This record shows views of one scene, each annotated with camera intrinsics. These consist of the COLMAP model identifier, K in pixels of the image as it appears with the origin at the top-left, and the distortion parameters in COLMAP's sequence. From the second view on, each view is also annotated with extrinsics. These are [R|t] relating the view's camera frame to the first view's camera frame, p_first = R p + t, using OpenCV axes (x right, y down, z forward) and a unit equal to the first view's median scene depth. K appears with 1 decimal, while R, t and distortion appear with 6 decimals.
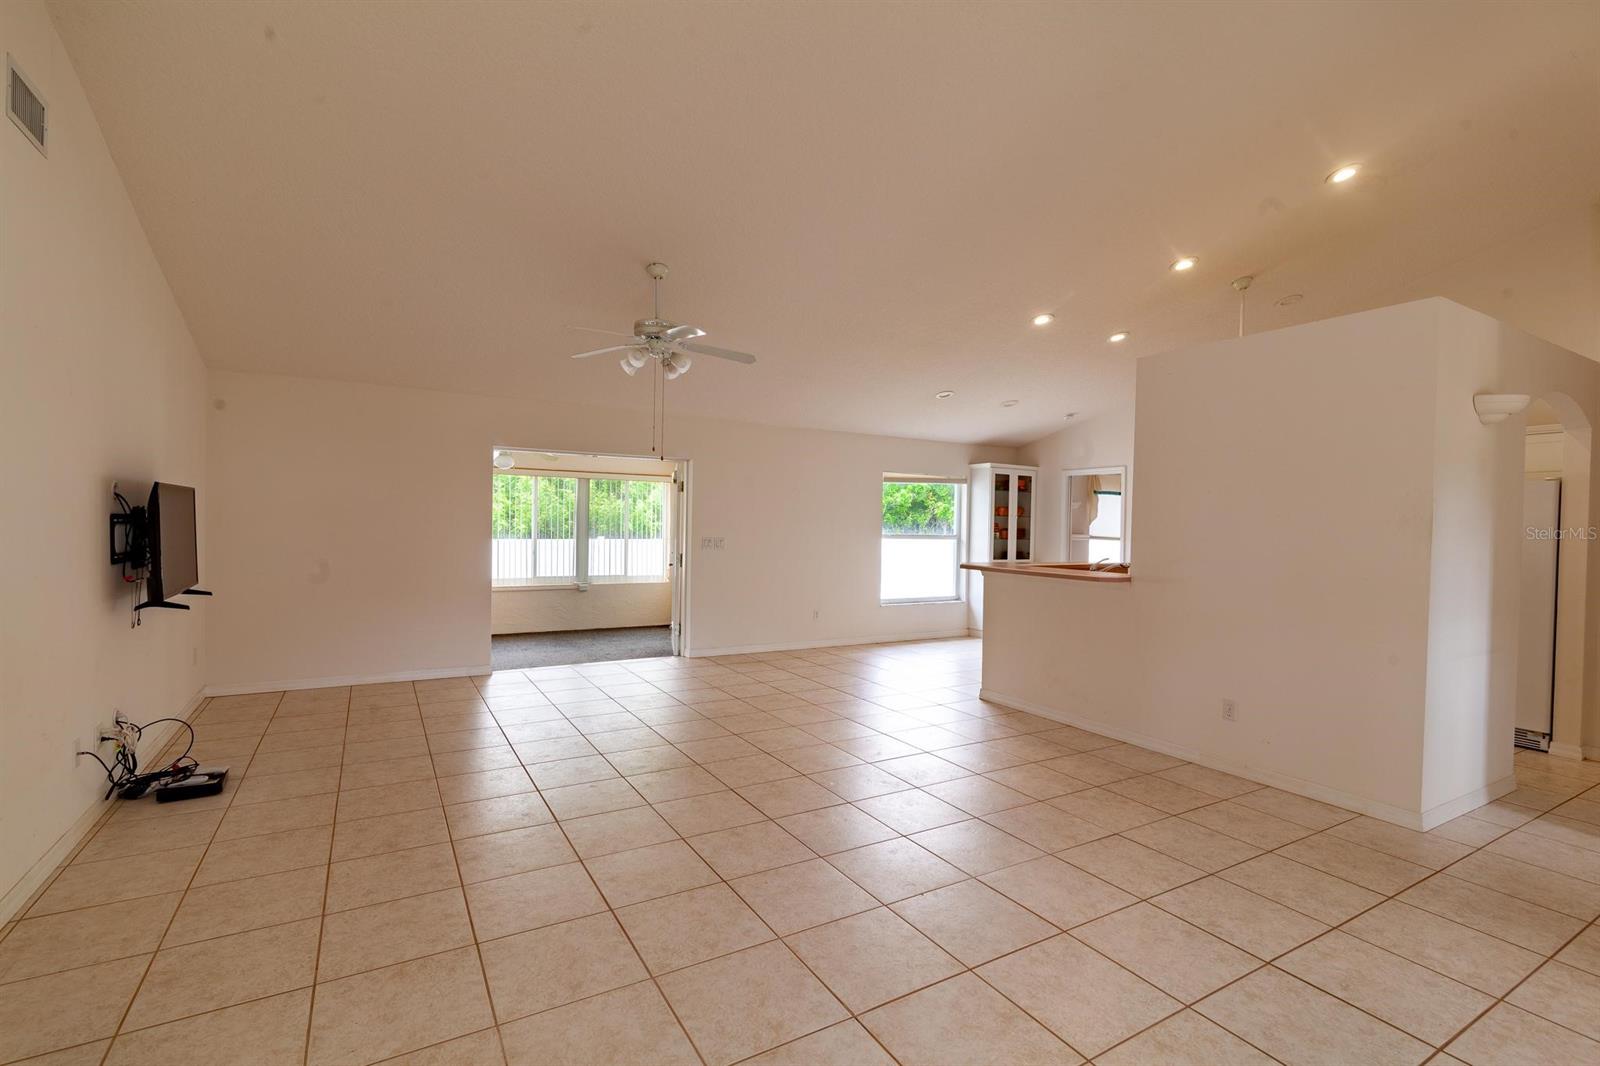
lens RADIAL K [[737.1, 0, 799.9], [0, 737.1, 524.7], [0, 0, 1]] dist [0.001726, 0.000213]
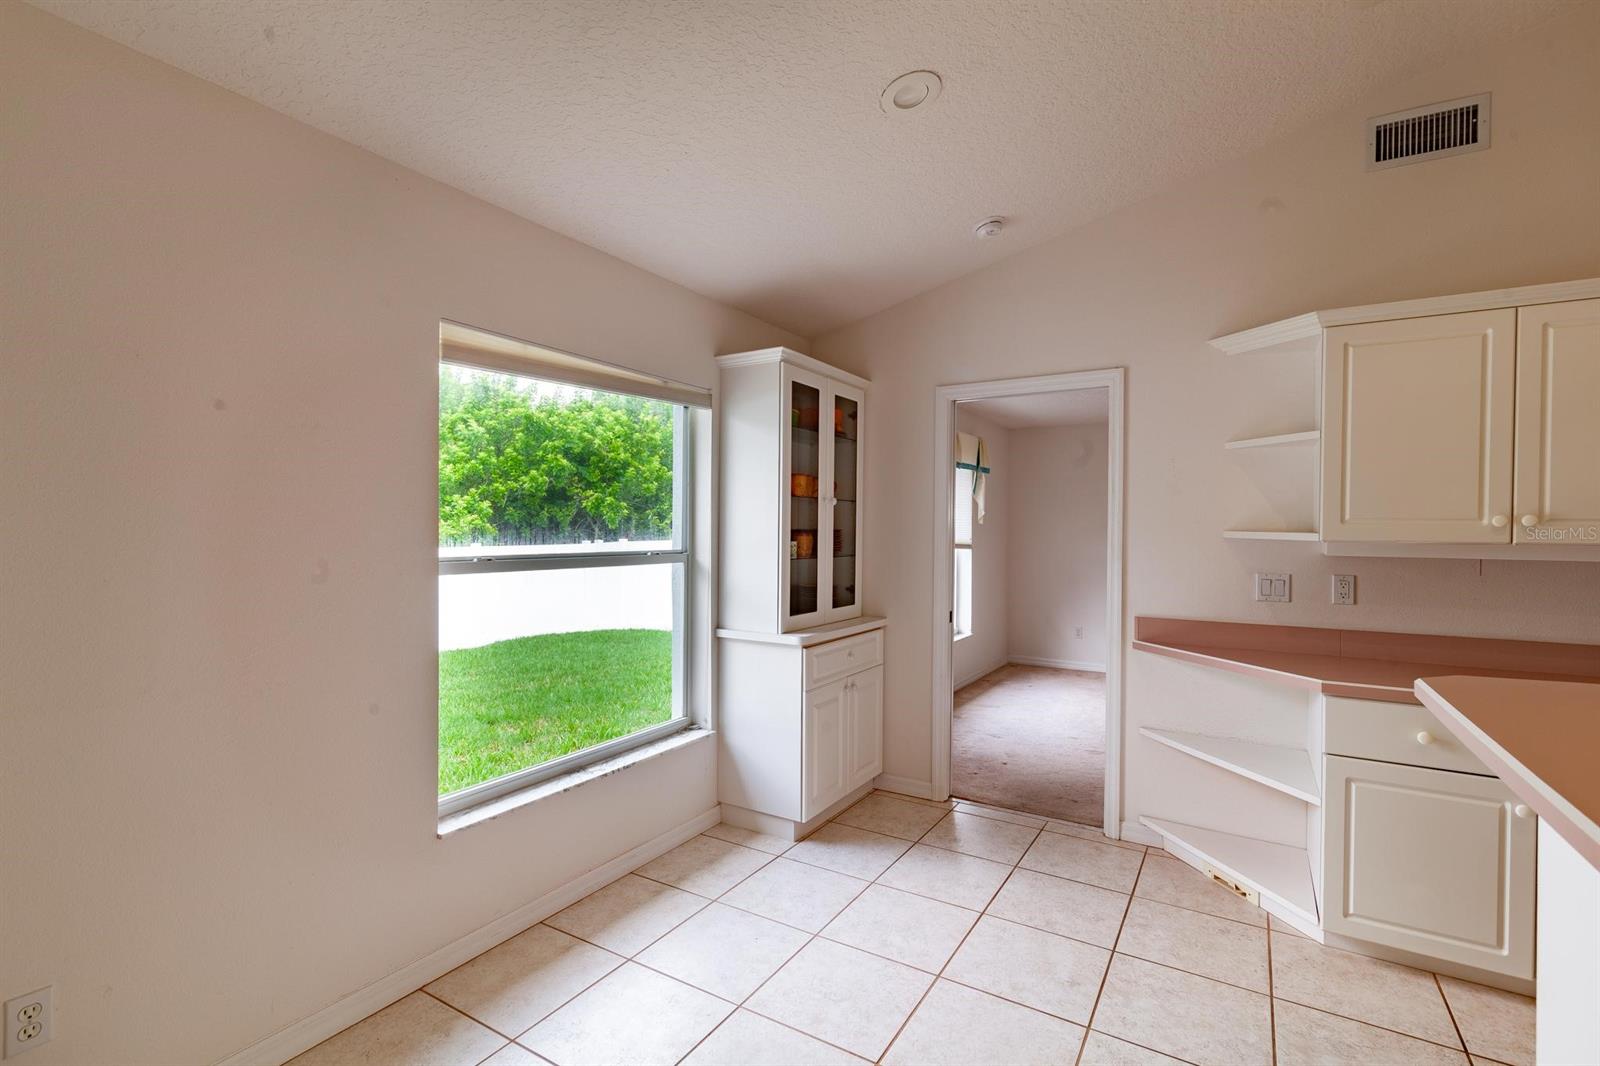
lens RADIAL K [[728.7, 0, 803.0], [0, 728.7, 531.2], [0, 0, 1]] dist [0.001653, -0.001097]
pose [[0.882549, -0.012498, 0.470053, 0.097556], [0.007301, 0.999890, 0.012878, 0.000640], [-0.470163, -0.007933, 0.882544, 0.662714]]
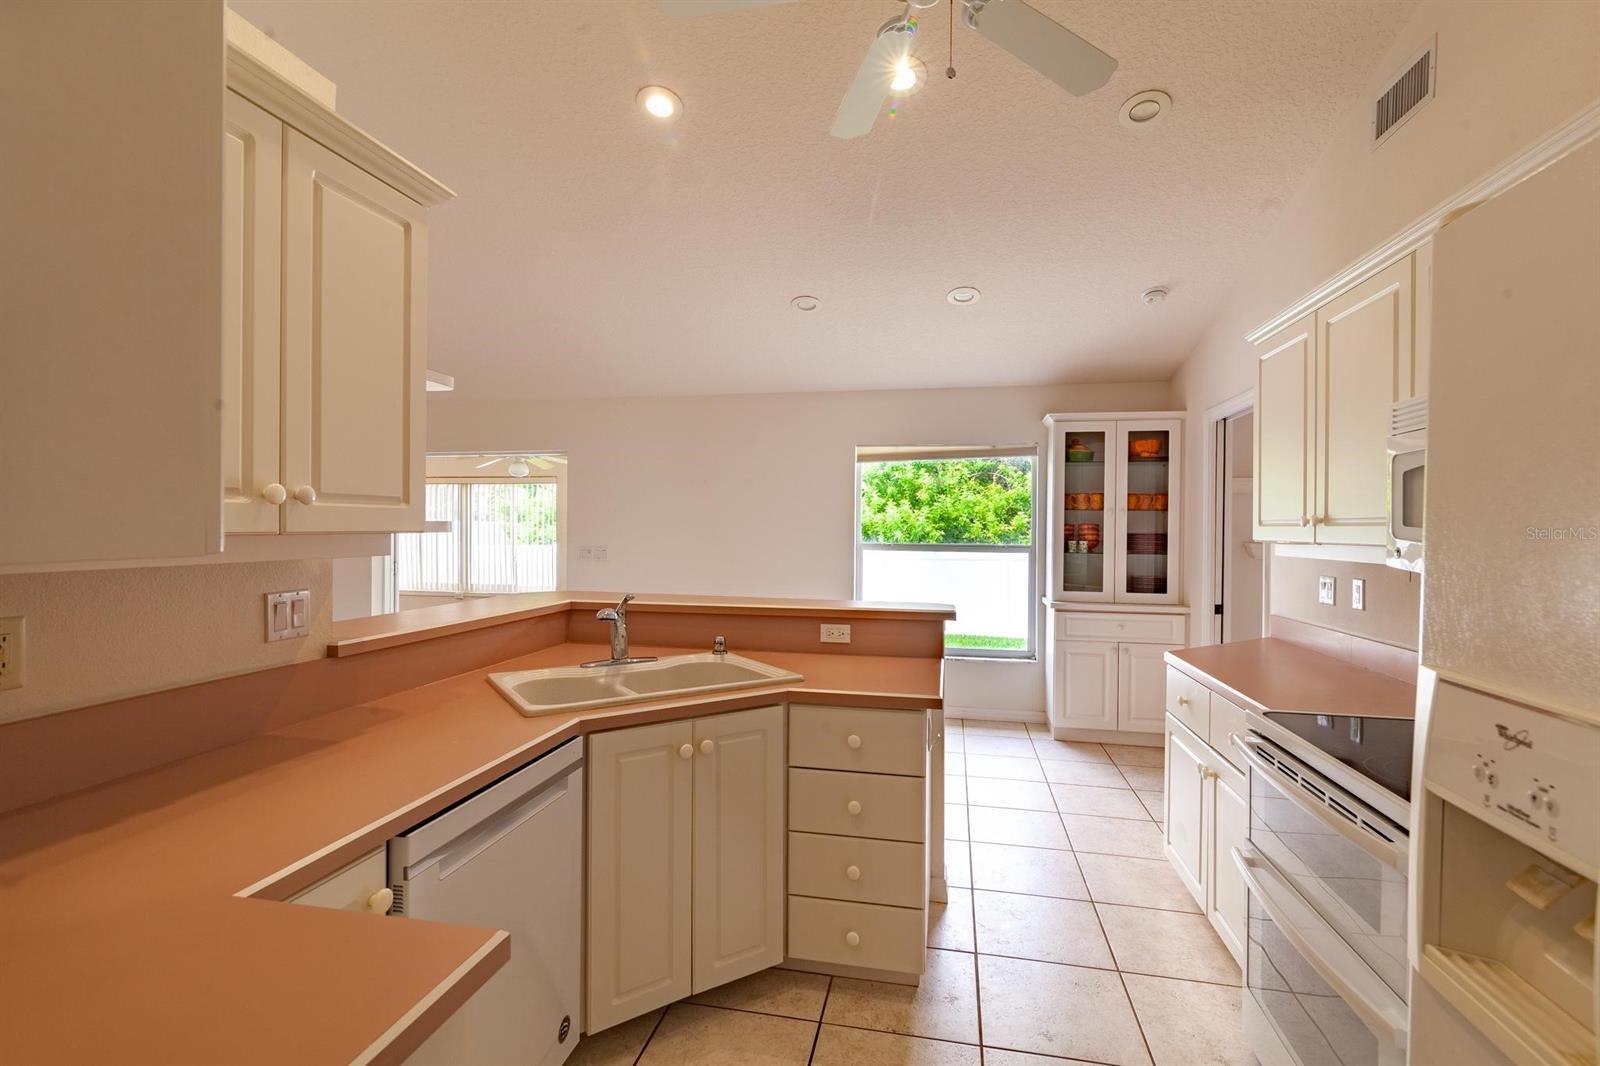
lens RADIAL K [[721.8, 0, 778.1], [0, 721.8, 524.3], [0, 0, 1]] dist [0.001025, -0.000162]
pose [[0.730355, -0.010753, -0.682983, 0.461078], [0.003908, 0.999925, -0.011564, 0.003726], [0.683057, 0.005777, 0.730343, 0.458137]]
